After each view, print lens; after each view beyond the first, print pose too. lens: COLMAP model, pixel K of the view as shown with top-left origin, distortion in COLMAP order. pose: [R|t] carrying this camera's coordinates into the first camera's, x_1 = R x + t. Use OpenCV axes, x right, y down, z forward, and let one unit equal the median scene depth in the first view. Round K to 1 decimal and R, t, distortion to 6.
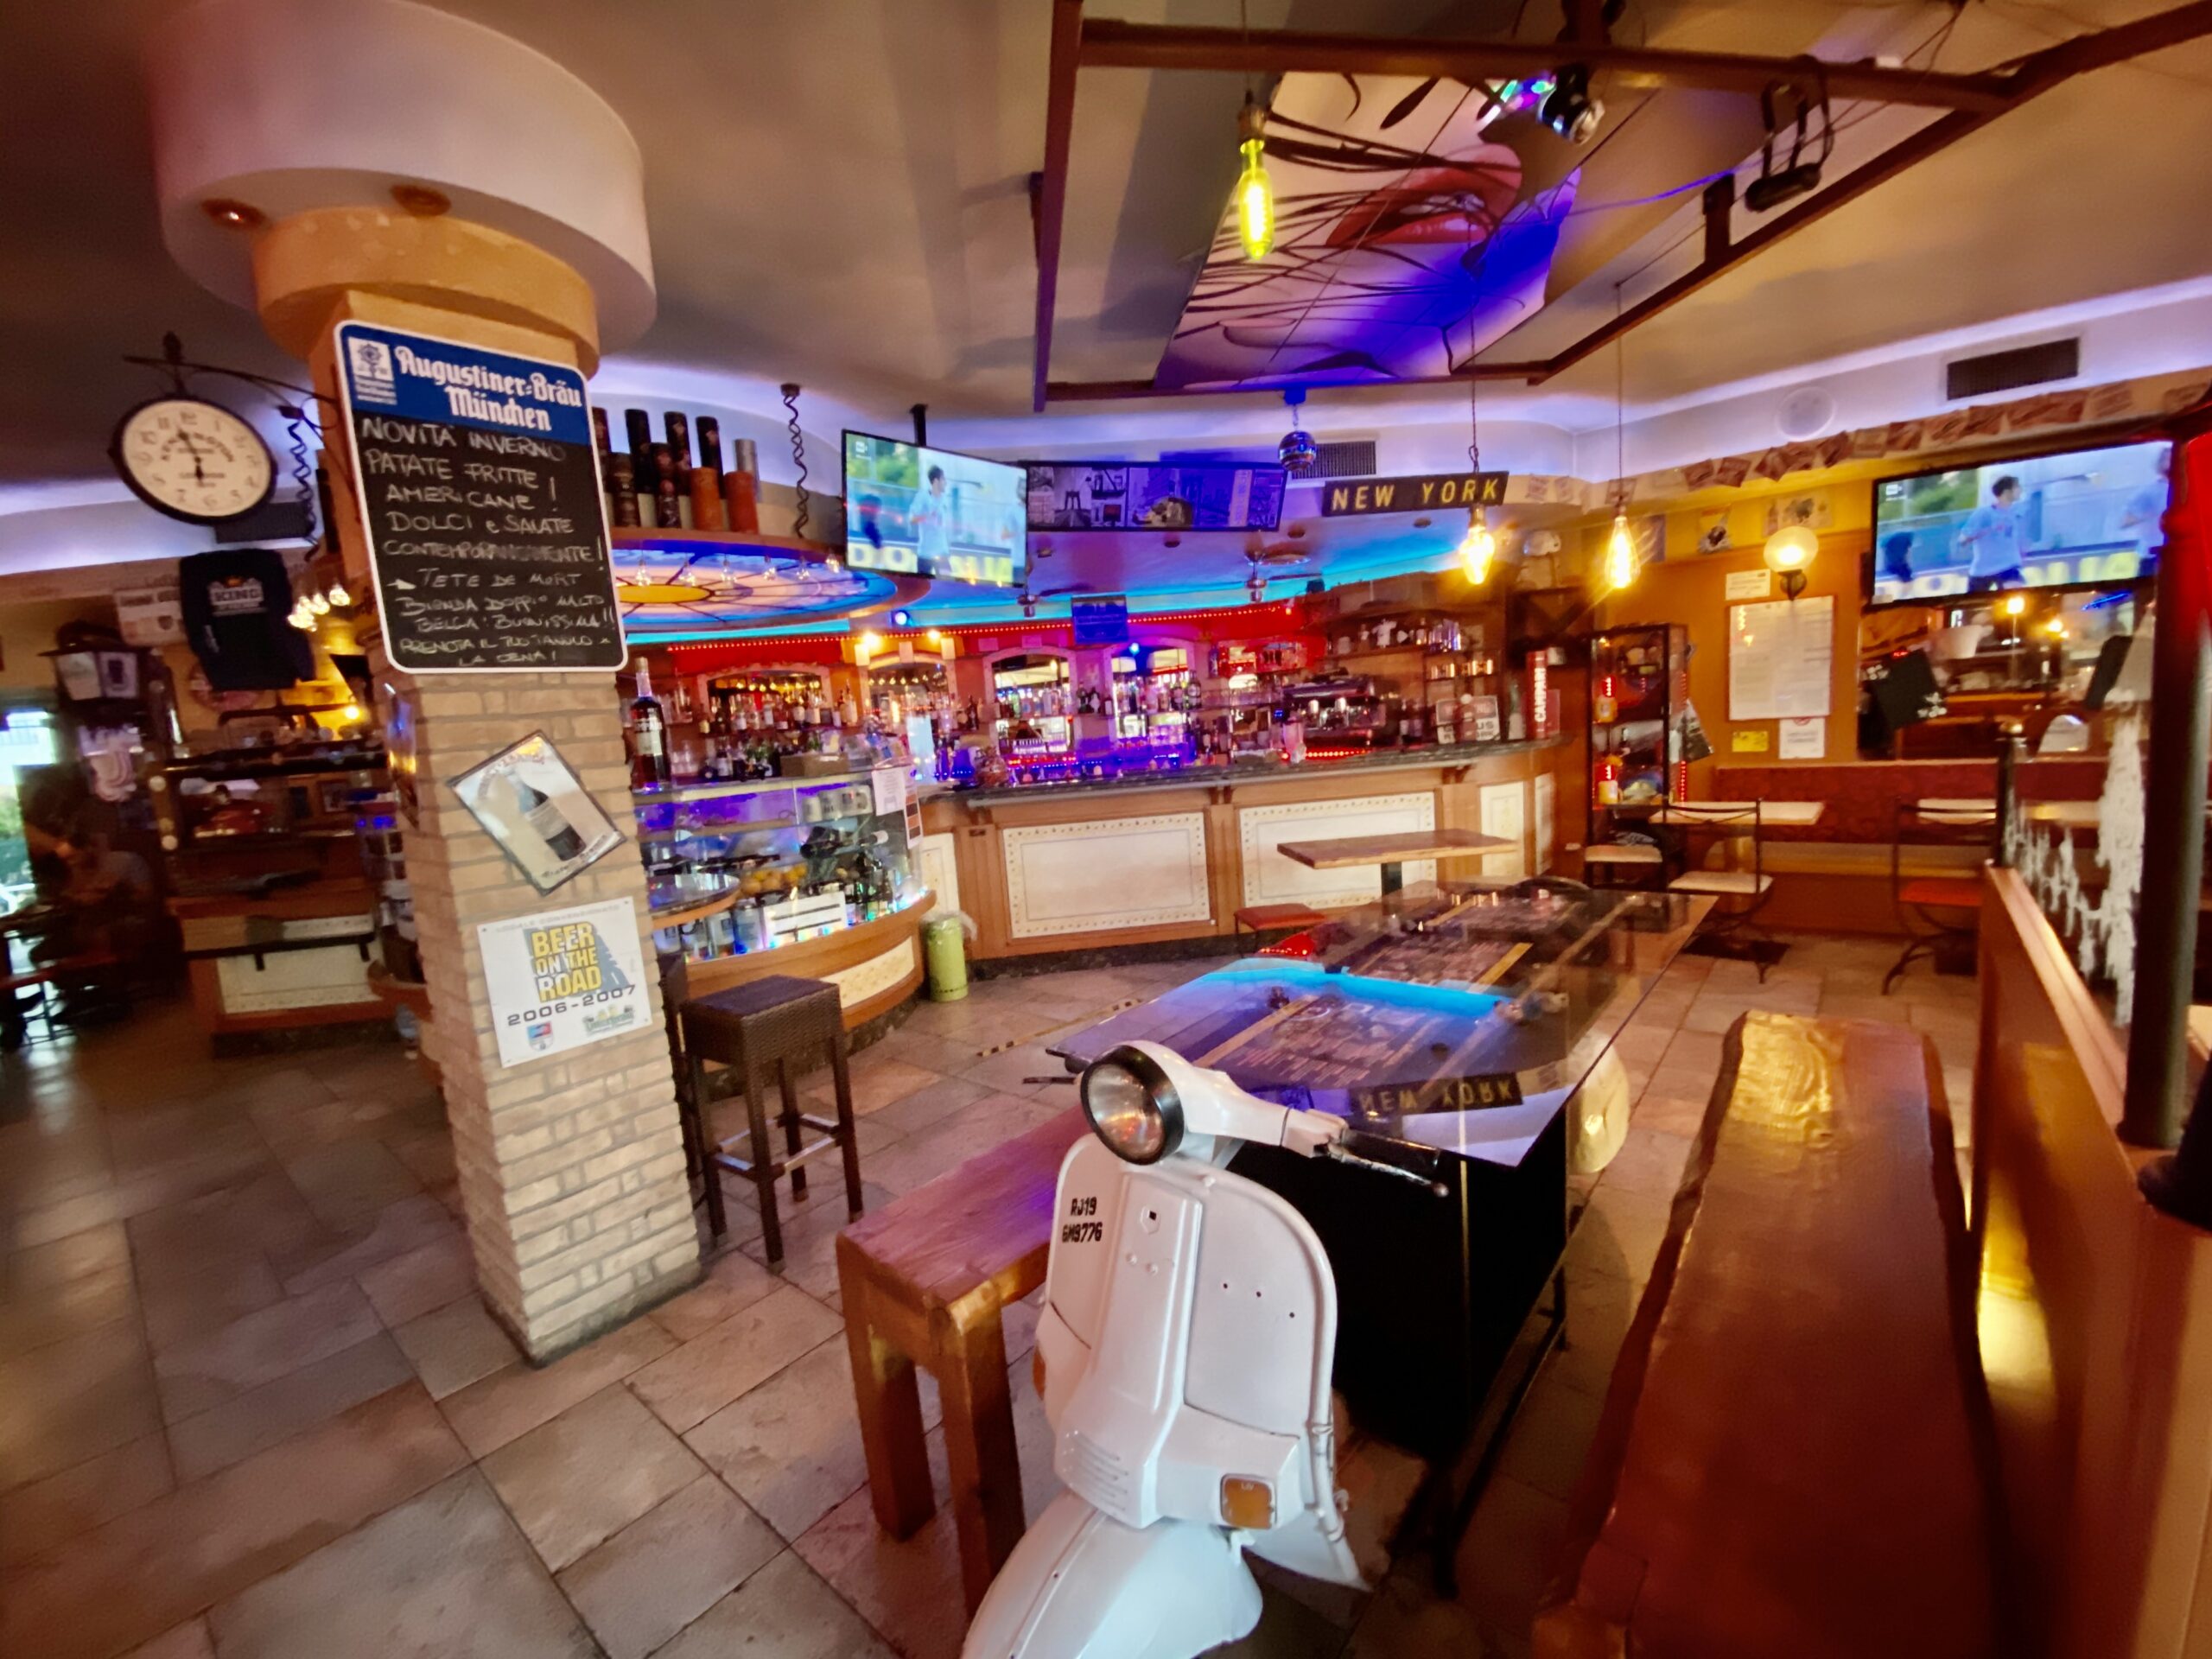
lens RADIAL K [[900.5, 0, 1106.0], [0, 900.5, 829.5], [0, 0, 1]] dist [0.026488, -0.024354]
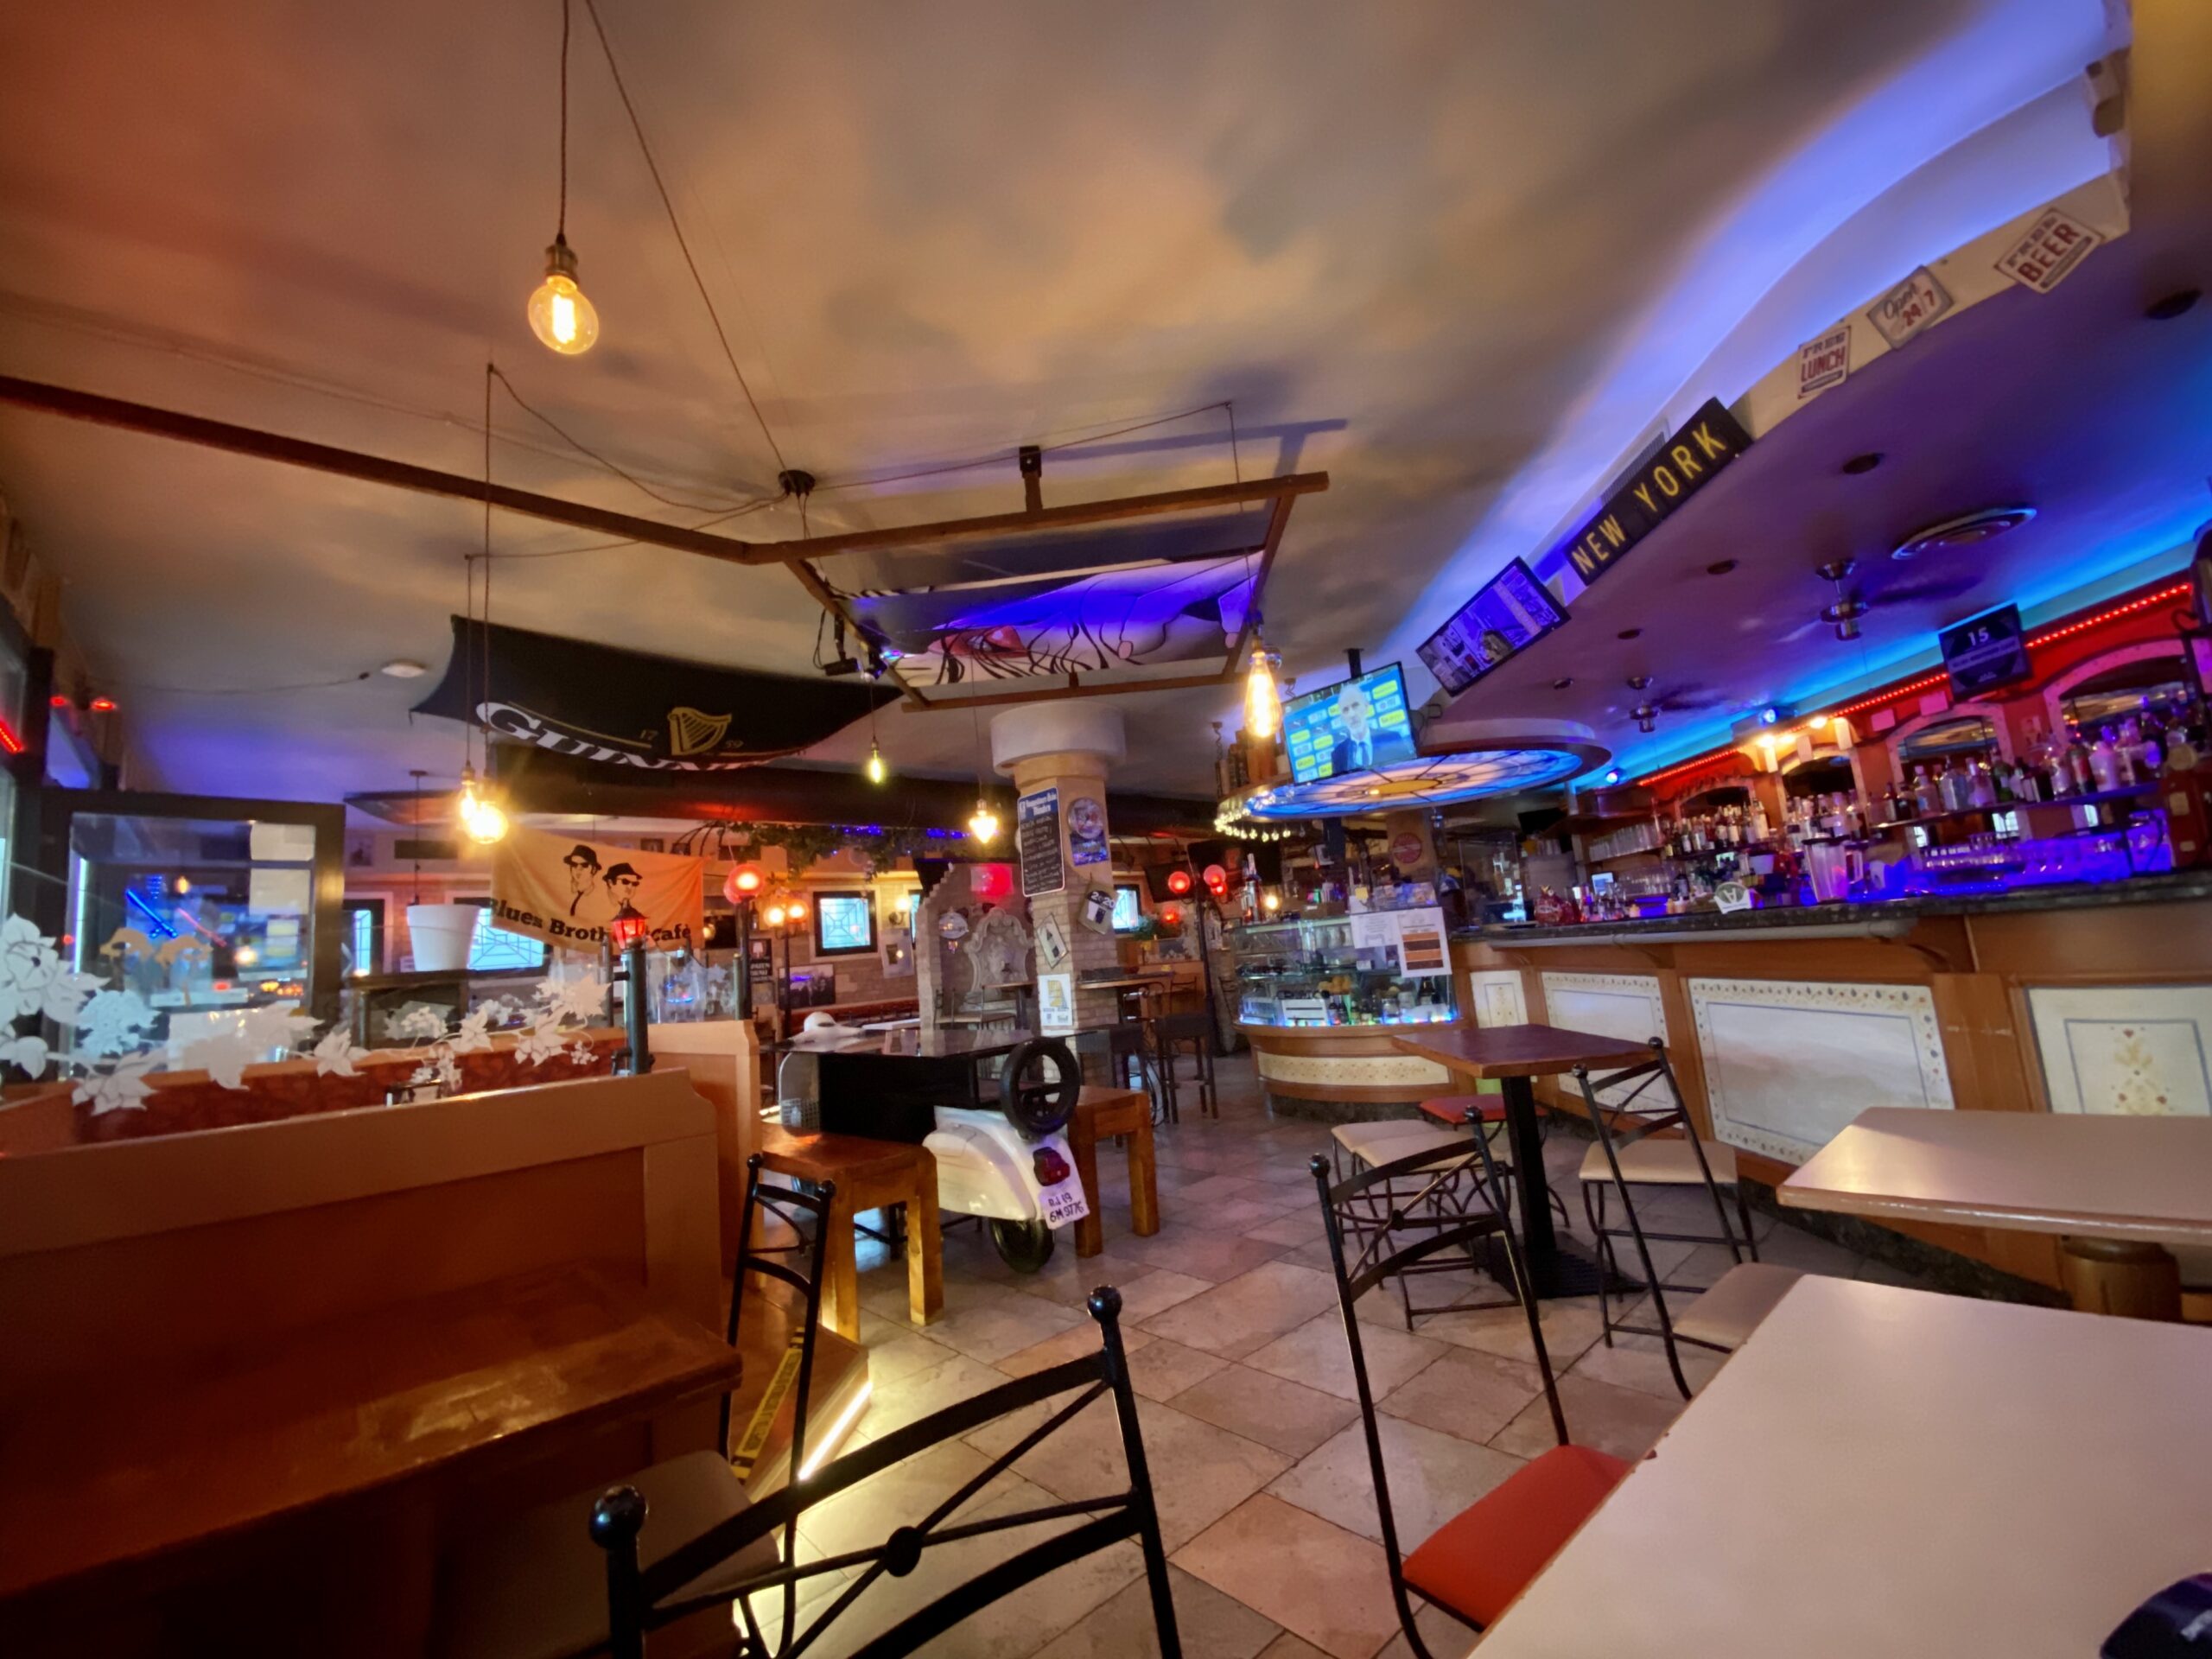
lens RADIAL K [[900.5, 0, 1106.0], [0, 900.5, 829.5], [0, 0, 1]] dist [0.026488, -0.024354]
pose [[-0.146082, -0.048173, -0.988099, 2.168585], [-0.015212, 0.998805, -0.046447, -0.236670], [0.989156, 0.008246, -0.146640, 1.555965]]
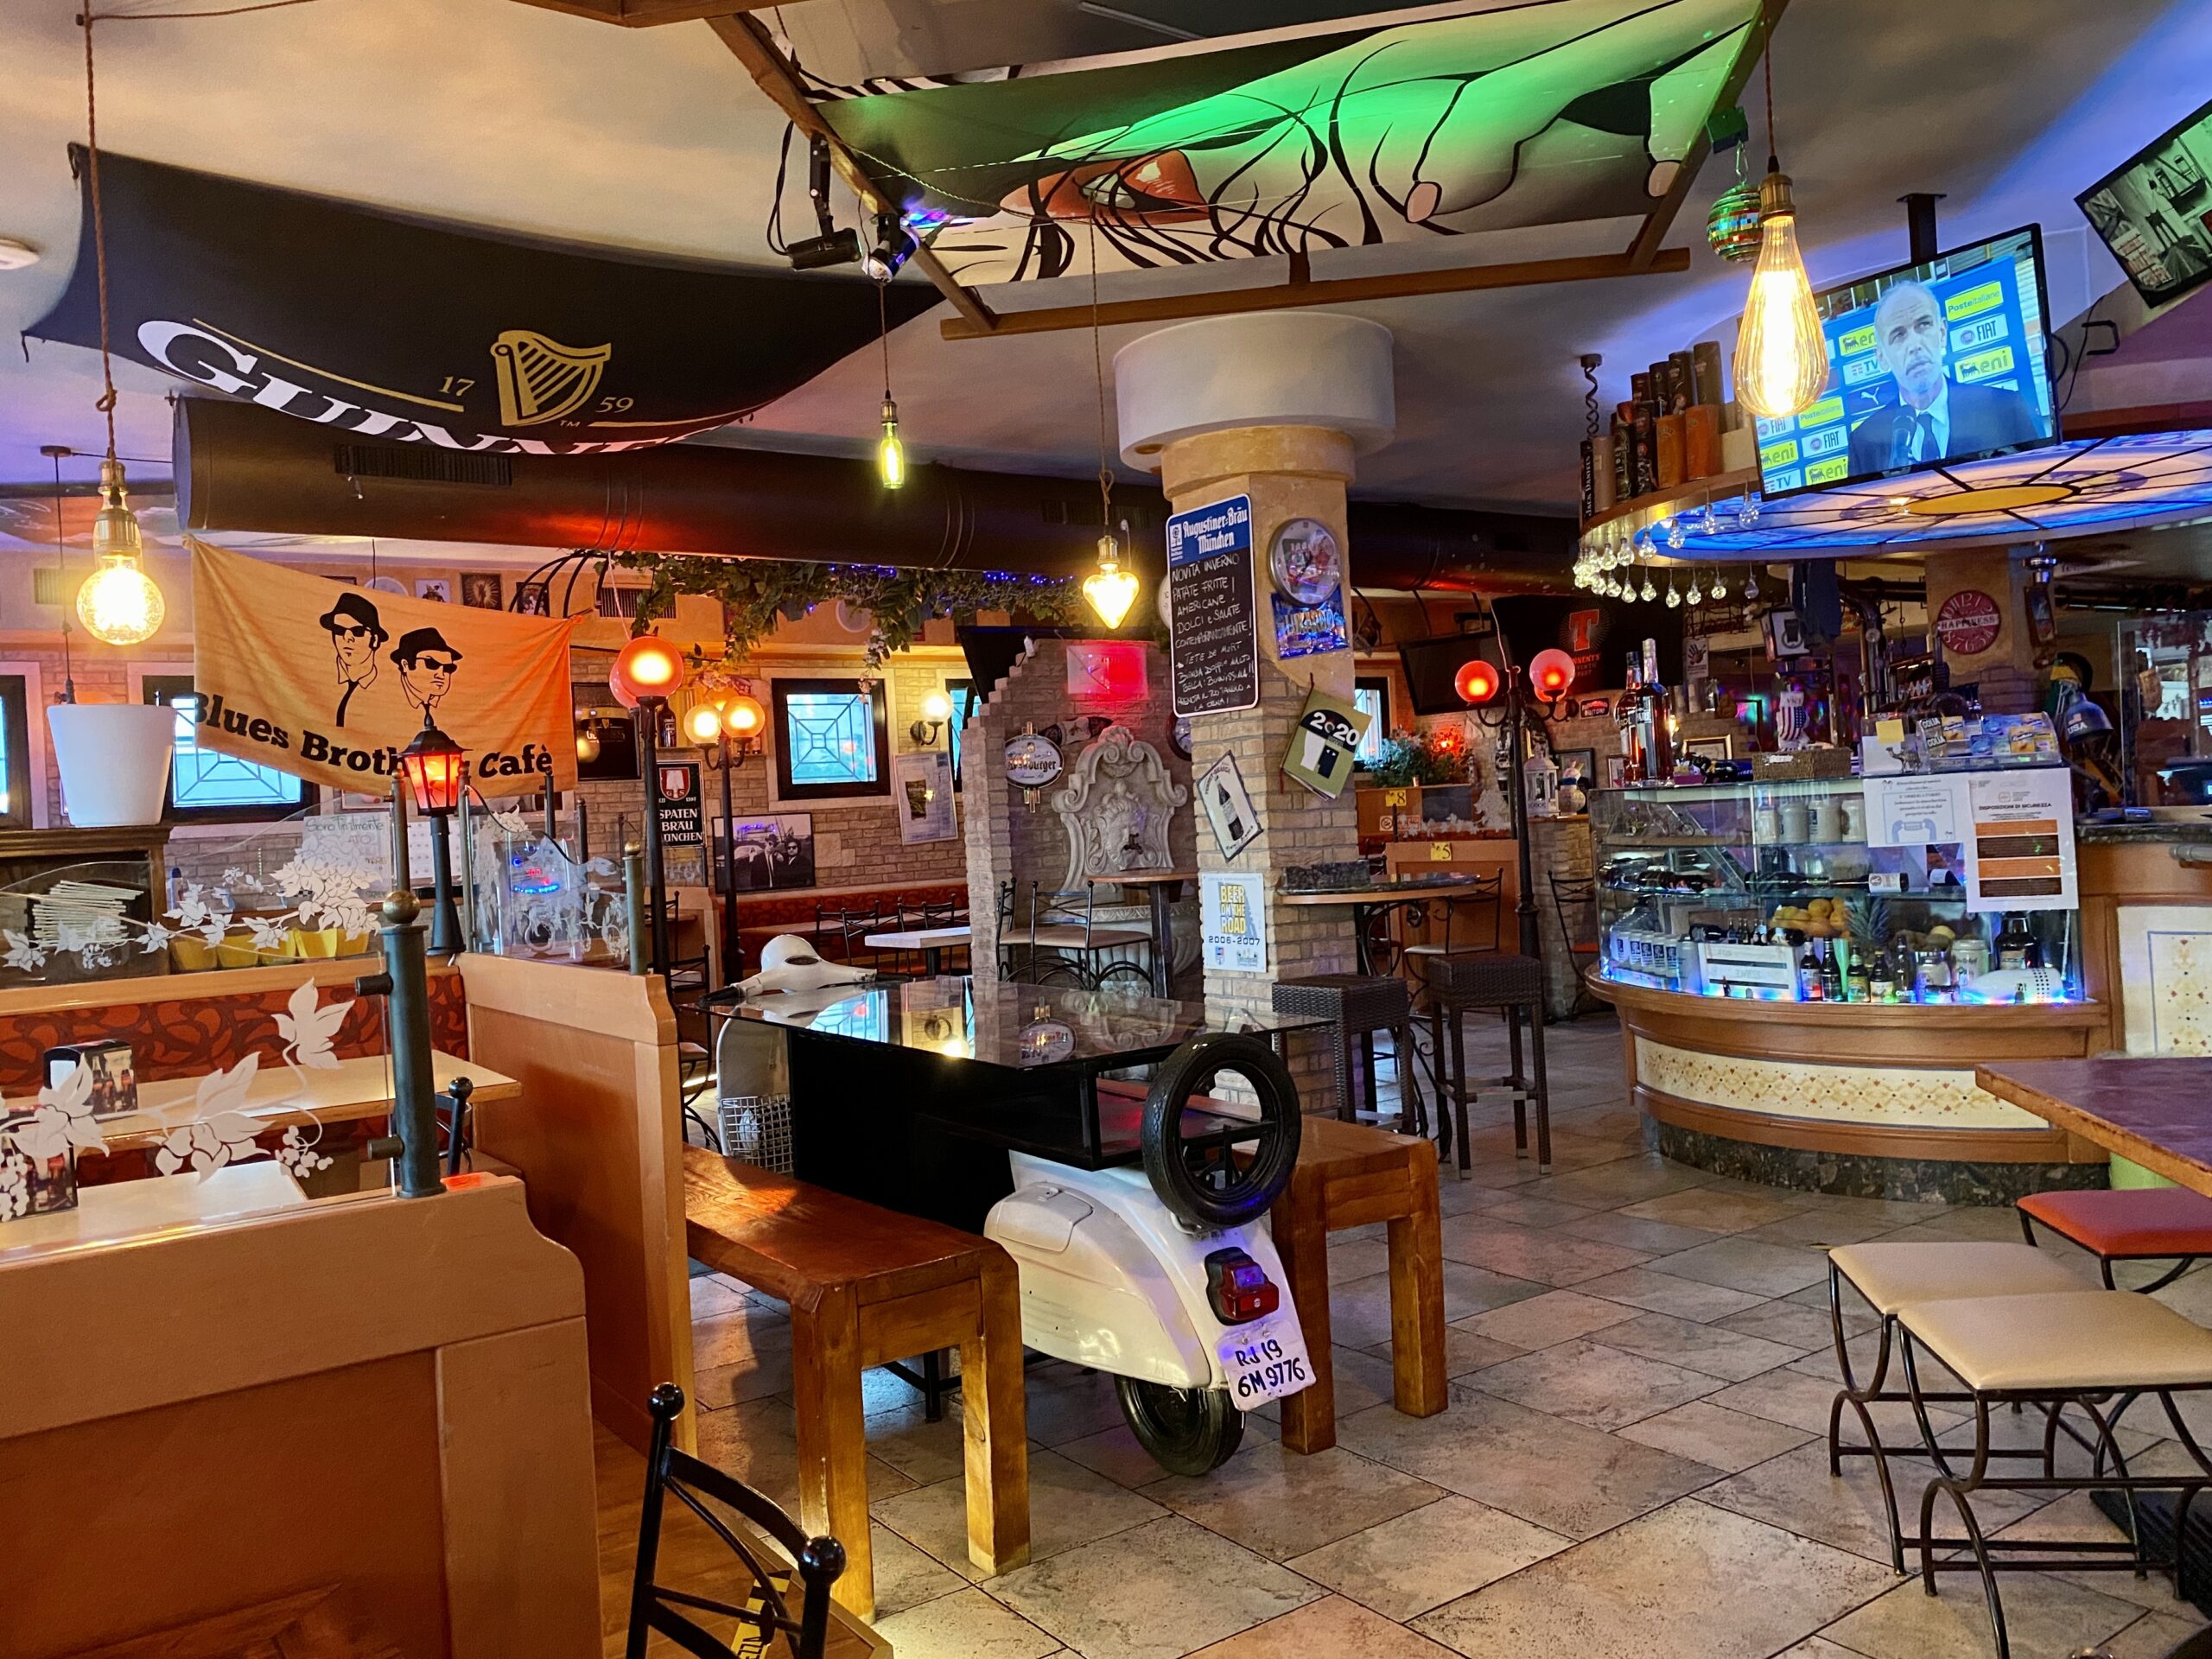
lens RADIAL K [[1704.0, 0, 1094.0], [0, 1704.0, 825.8], [0, 0, 1]] dist [0.054016, -0.085573]
pose [[-0.270293, 0.098861, -0.957689, 2.032845], [-0.037225, 0.992897, 0.113002, -0.283558], [0.962058, 0.066194, -0.264694, 1.484609]]
